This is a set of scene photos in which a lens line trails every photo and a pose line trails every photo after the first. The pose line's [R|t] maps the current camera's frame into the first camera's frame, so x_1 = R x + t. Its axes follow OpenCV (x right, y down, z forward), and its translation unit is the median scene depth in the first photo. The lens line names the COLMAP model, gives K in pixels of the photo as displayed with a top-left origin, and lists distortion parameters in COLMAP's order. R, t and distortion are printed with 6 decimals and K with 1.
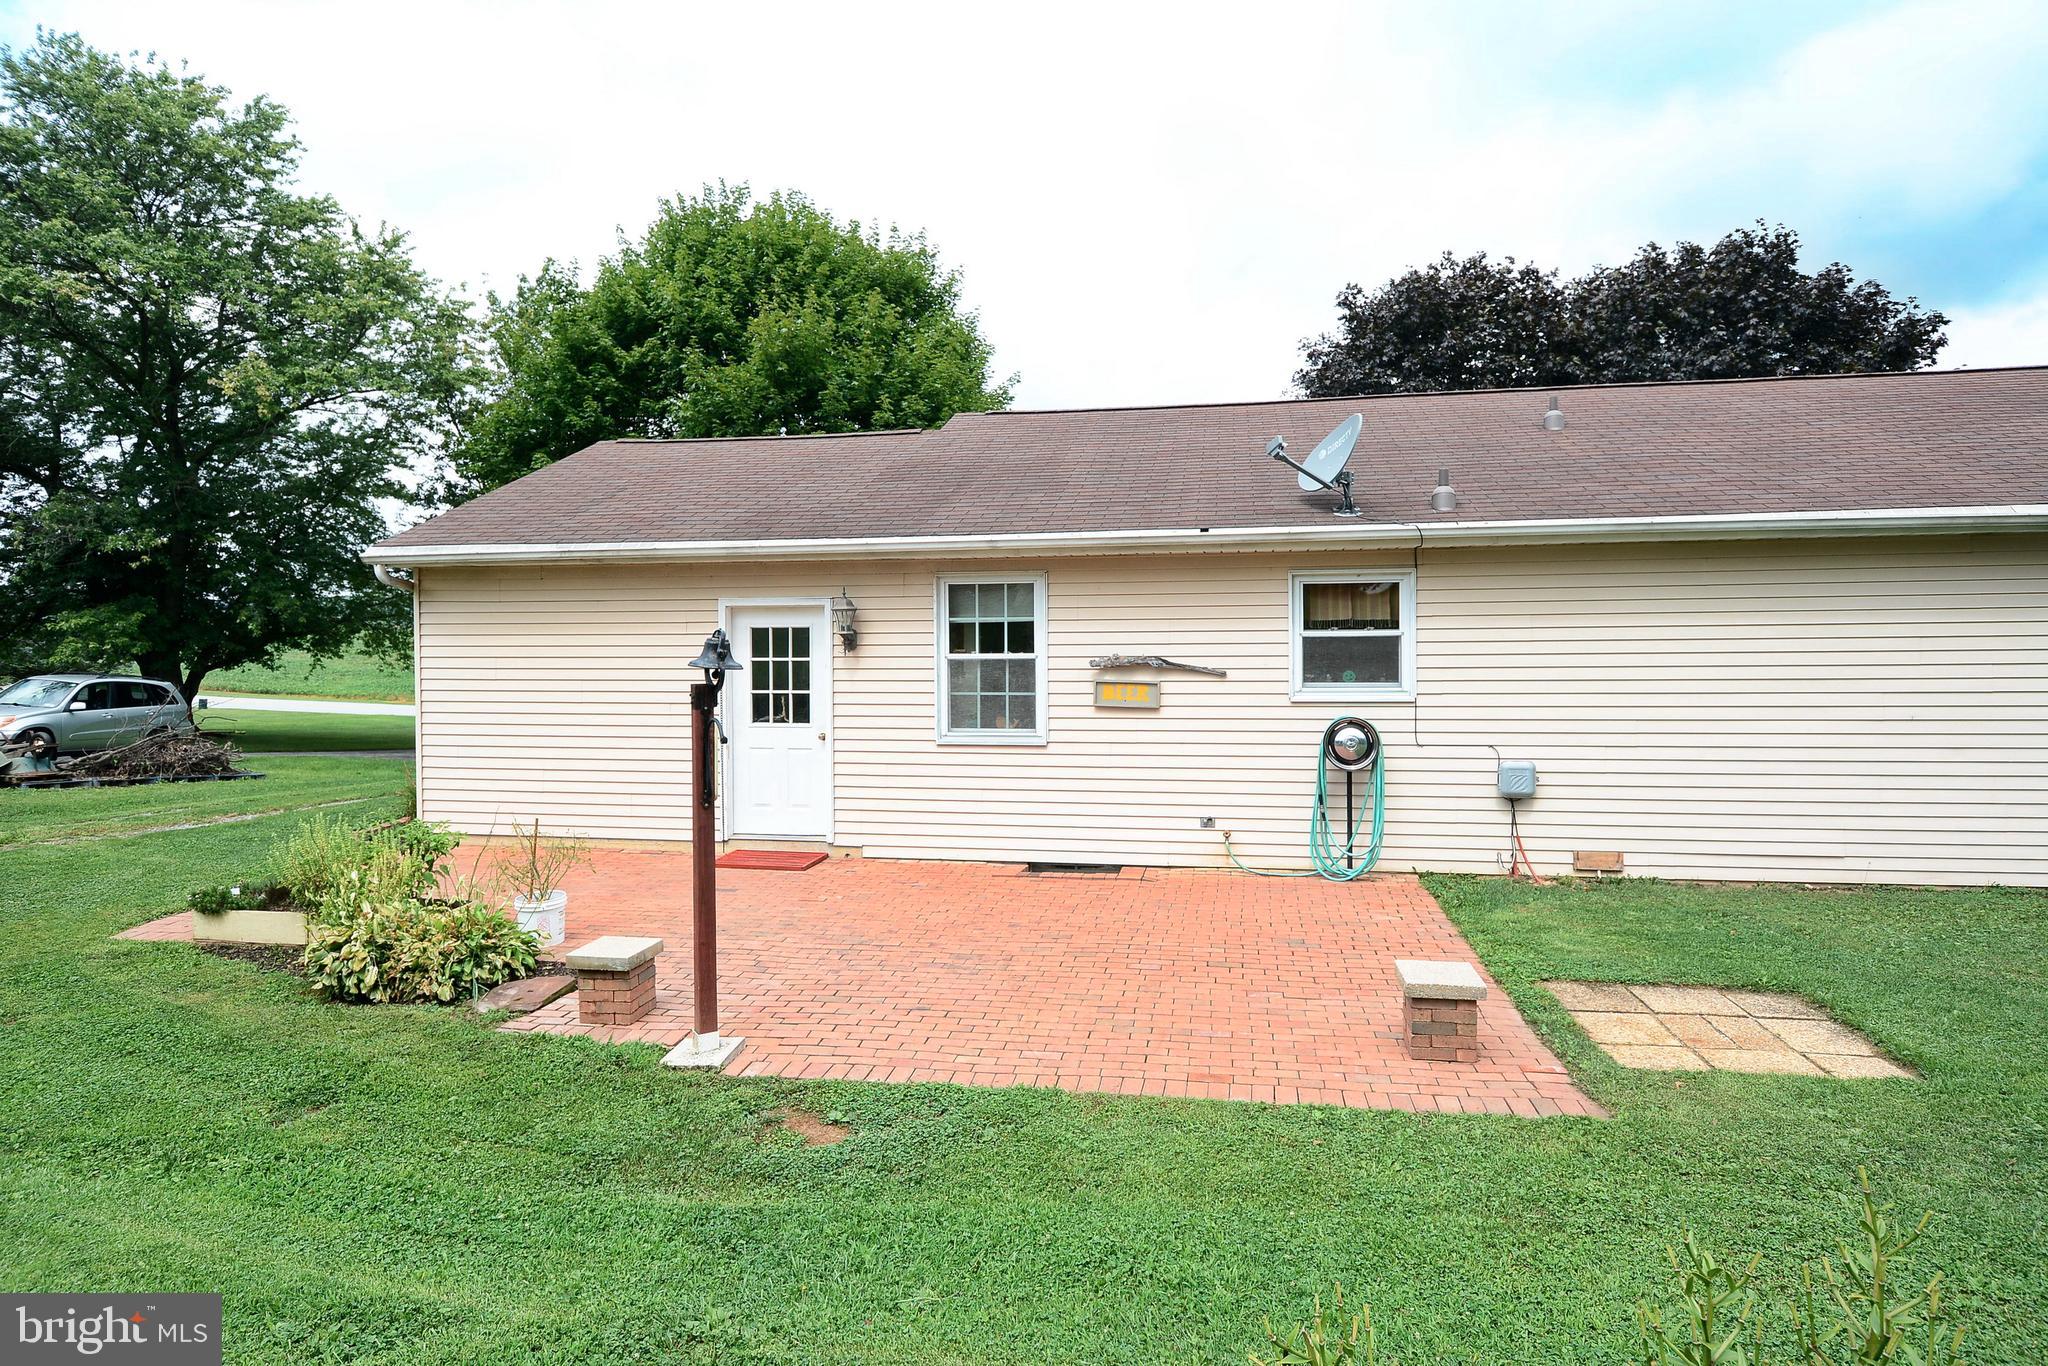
lens RADIAL K [[1140.4, 0, 1024.0], [0, 1140.4, 683.0], [0, 0, 1]] dist [0.019229, 0.000291]
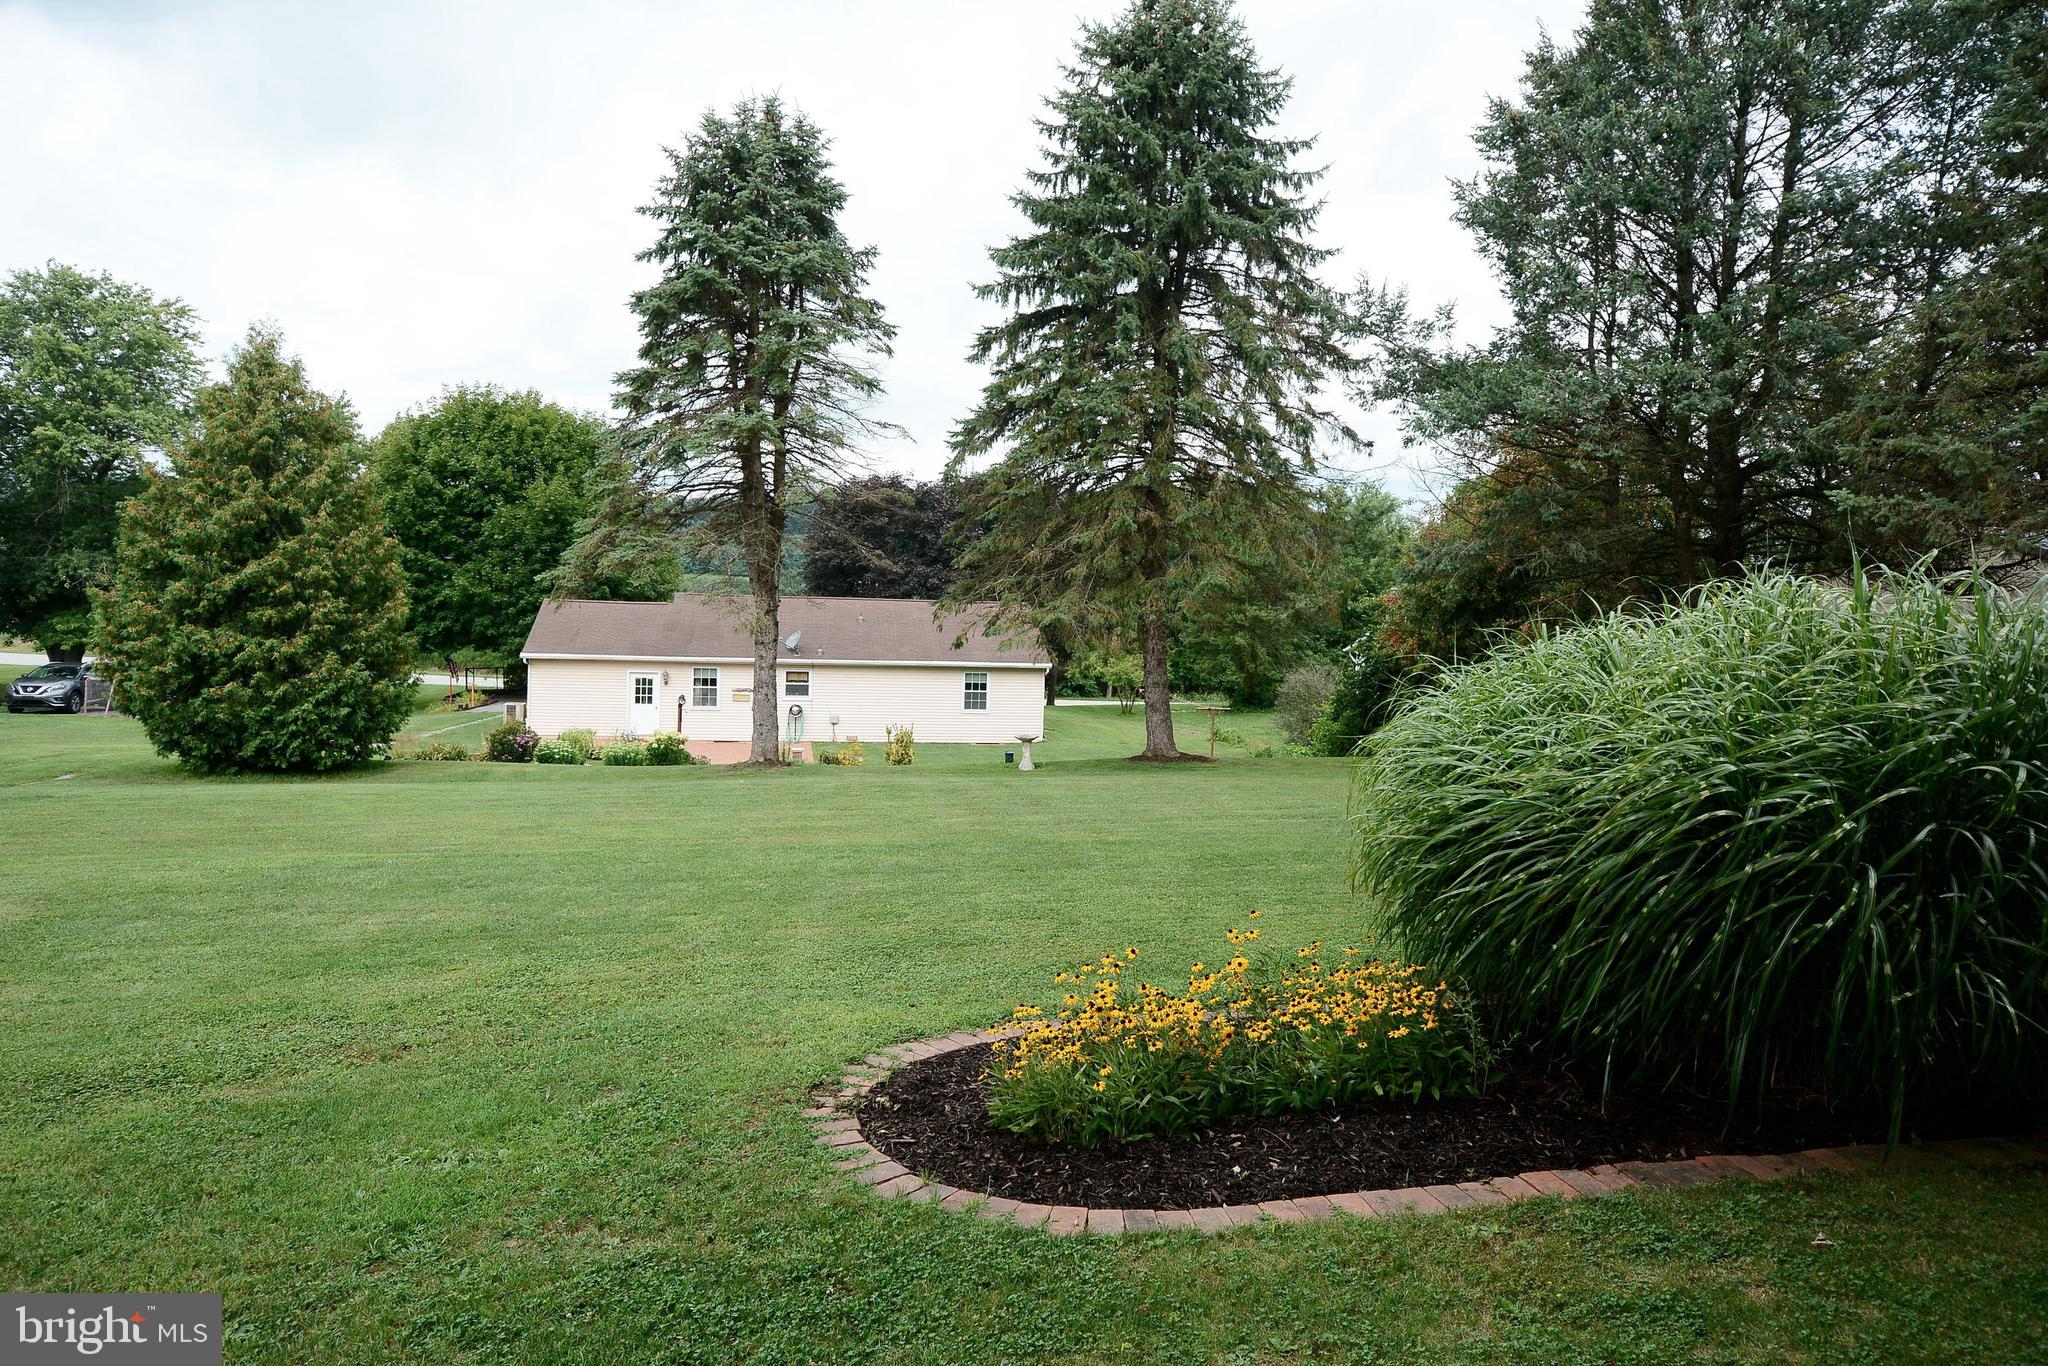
lens RADIAL K [[1436.2, 0, 1024.0], [0, 1436.2, 683.0], [0, 0, 1]] dist [0.096621, 0.000238]
pose [[0.942853, 0.010910, 0.333029, -0.648945], [-0.029974, 0.998189, 0.052160, -0.330433], [-0.331857, -0.059161, 0.941473, -4.021056]]
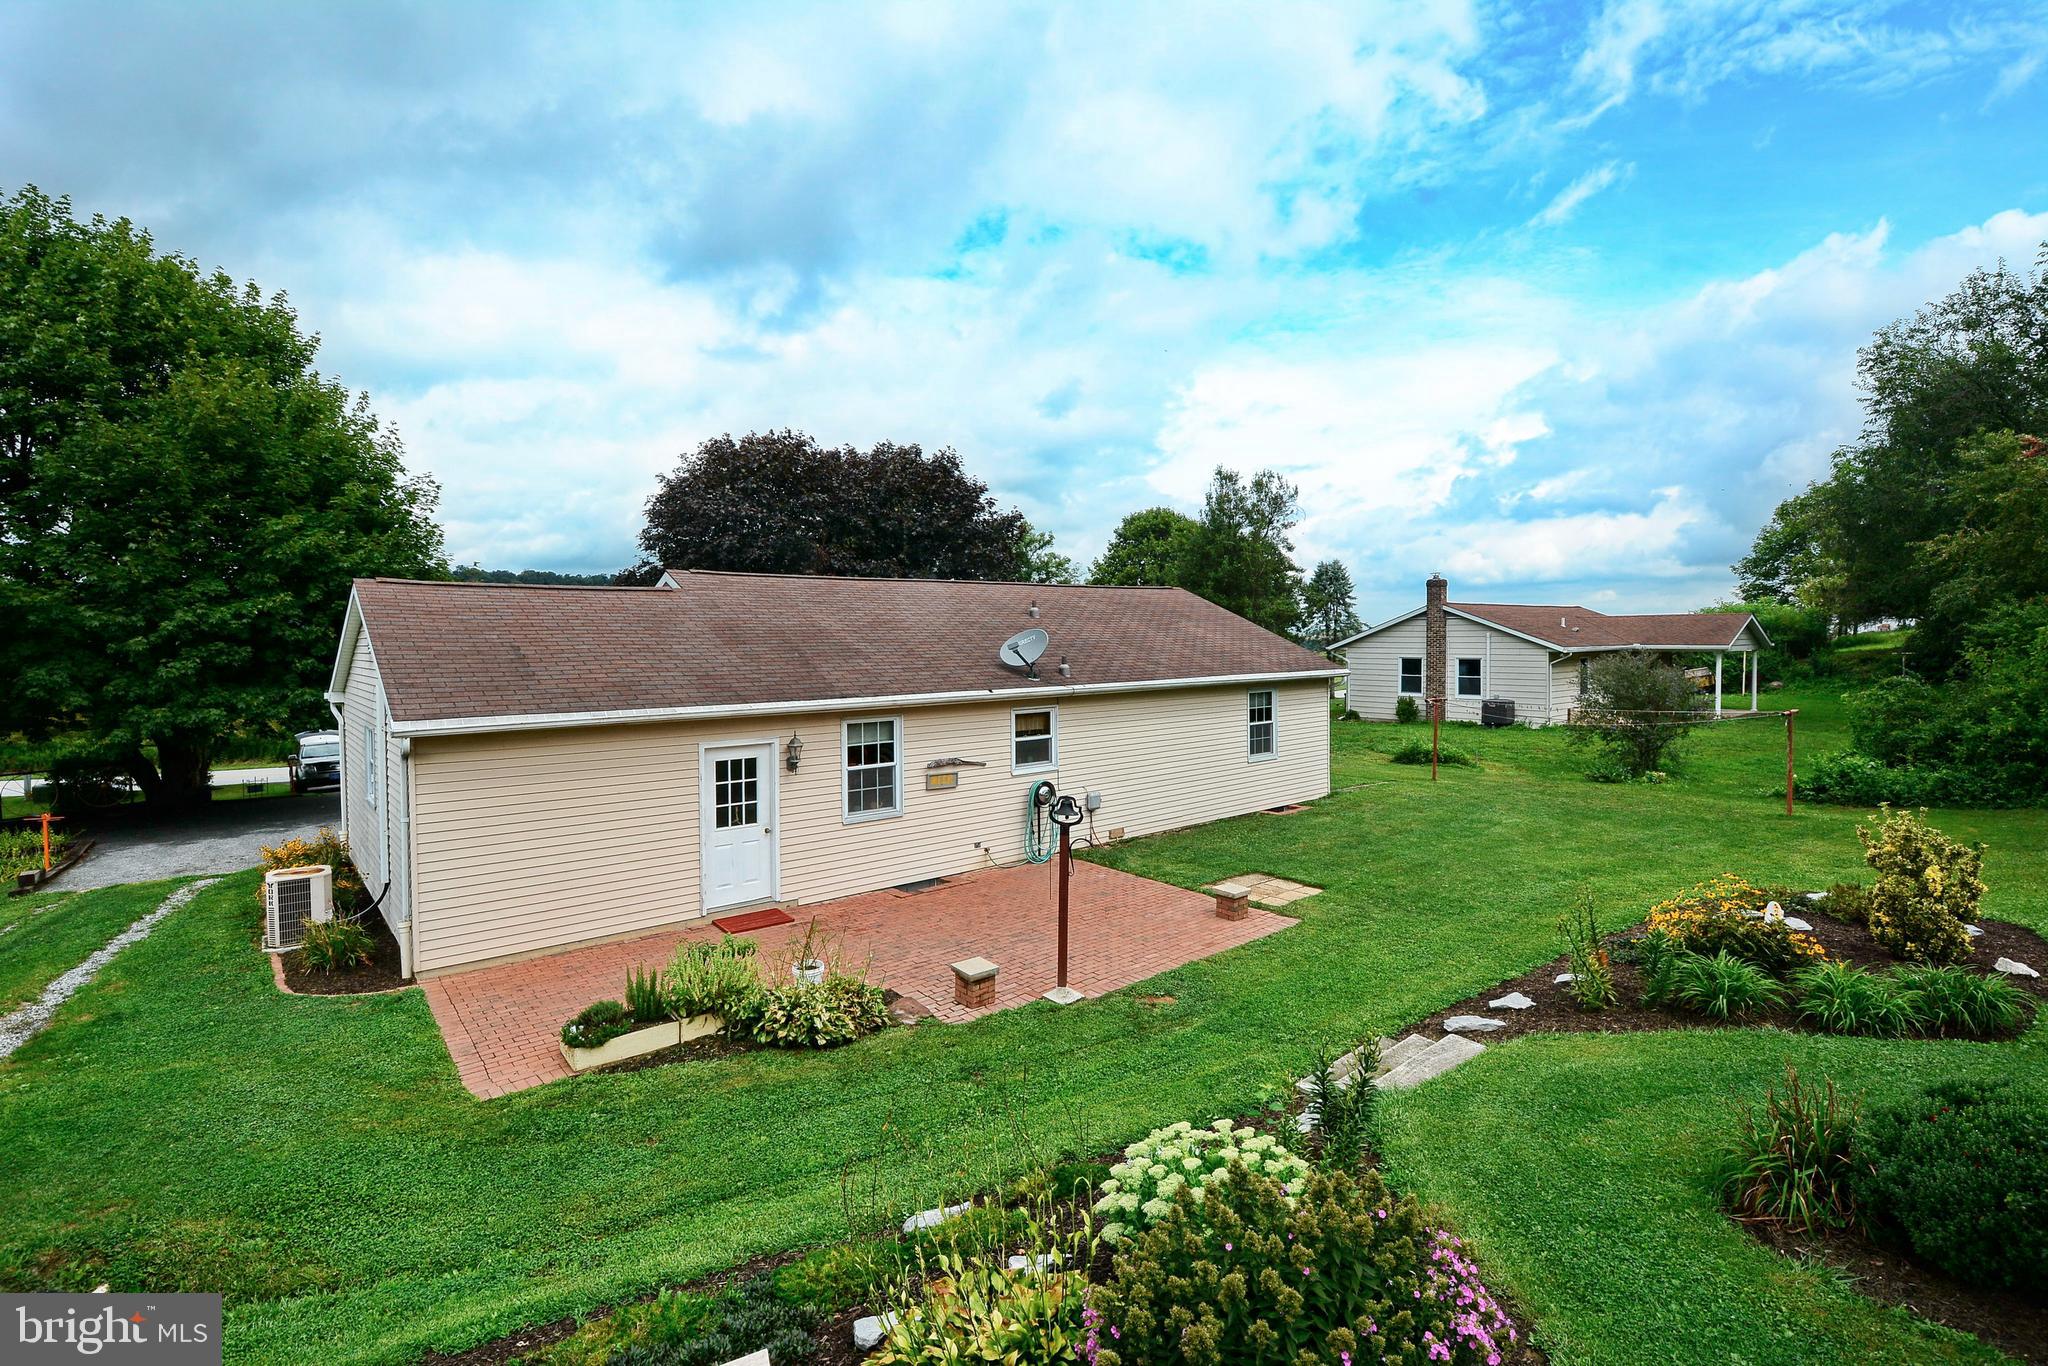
lens RADIAL K [[936.2, 0, 1024.0], [0, 936.2, 683.0], [0, 0, 1]] dist [0.034248, -0.000151]
pose [[0.650636, -0.035225, 0.758572, -0.927092], [0.031577, 0.999315, 0.019320, -0.165949], [-0.758733, 0.011383, 0.651302, -0.047363]]
